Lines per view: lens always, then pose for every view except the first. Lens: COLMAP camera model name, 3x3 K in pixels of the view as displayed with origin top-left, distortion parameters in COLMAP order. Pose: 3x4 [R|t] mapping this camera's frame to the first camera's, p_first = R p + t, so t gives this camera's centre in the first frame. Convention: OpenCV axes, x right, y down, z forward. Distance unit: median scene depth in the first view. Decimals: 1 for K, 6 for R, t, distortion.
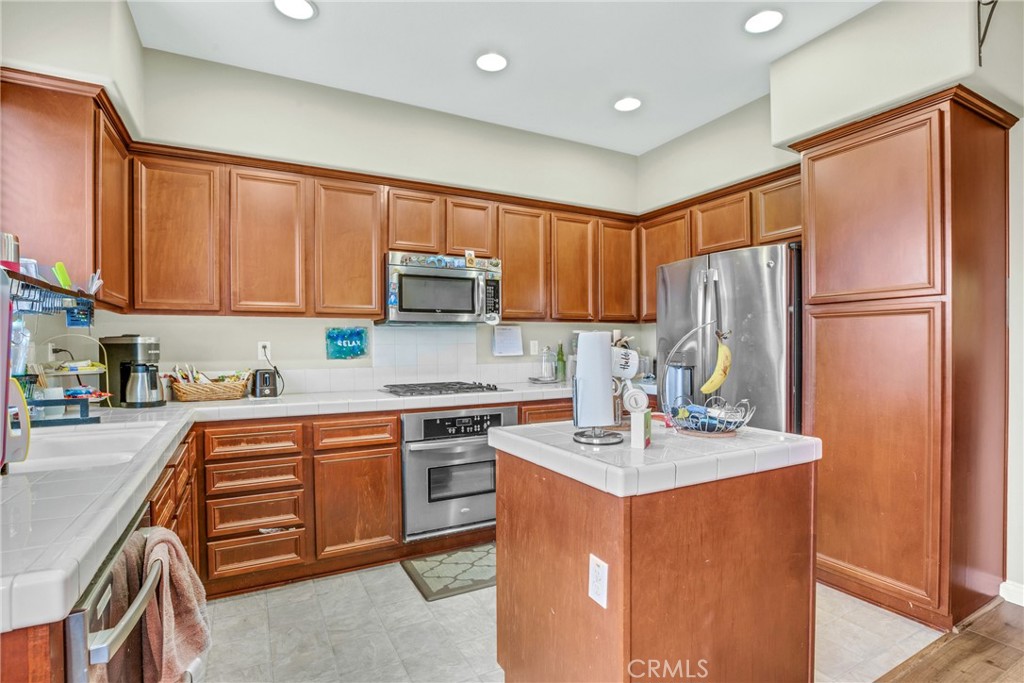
lens RADIAL K [[483.4, 0, 510.7], [0, 483.4, 348.9], [0, 0, 1]] dist [-0.042888, 0.014001]
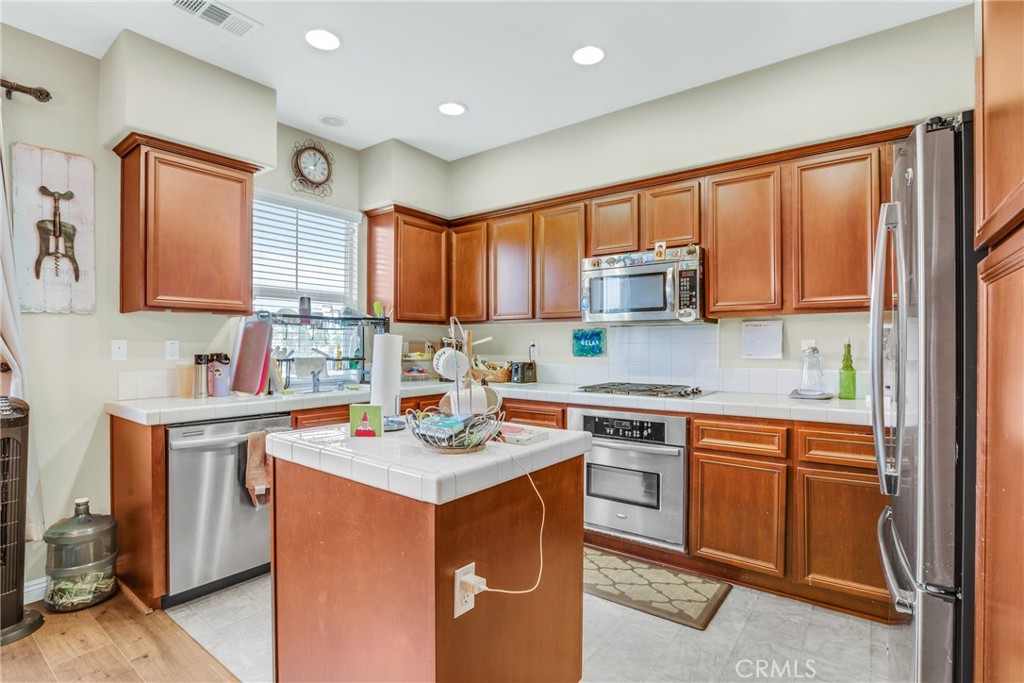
lens RADIAL K [[496.8, 0, 514.3], [0, 496.8, 342.3], [0, 0, 1]] dist [-0.027094, 0.001214]
pose [[0.424190, 0.001206, -0.905572, 0.700234], [-0.010452, 0.999939, -0.003564, -0.007318], [0.905513, 0.010977, 0.424177, 0.377015]]
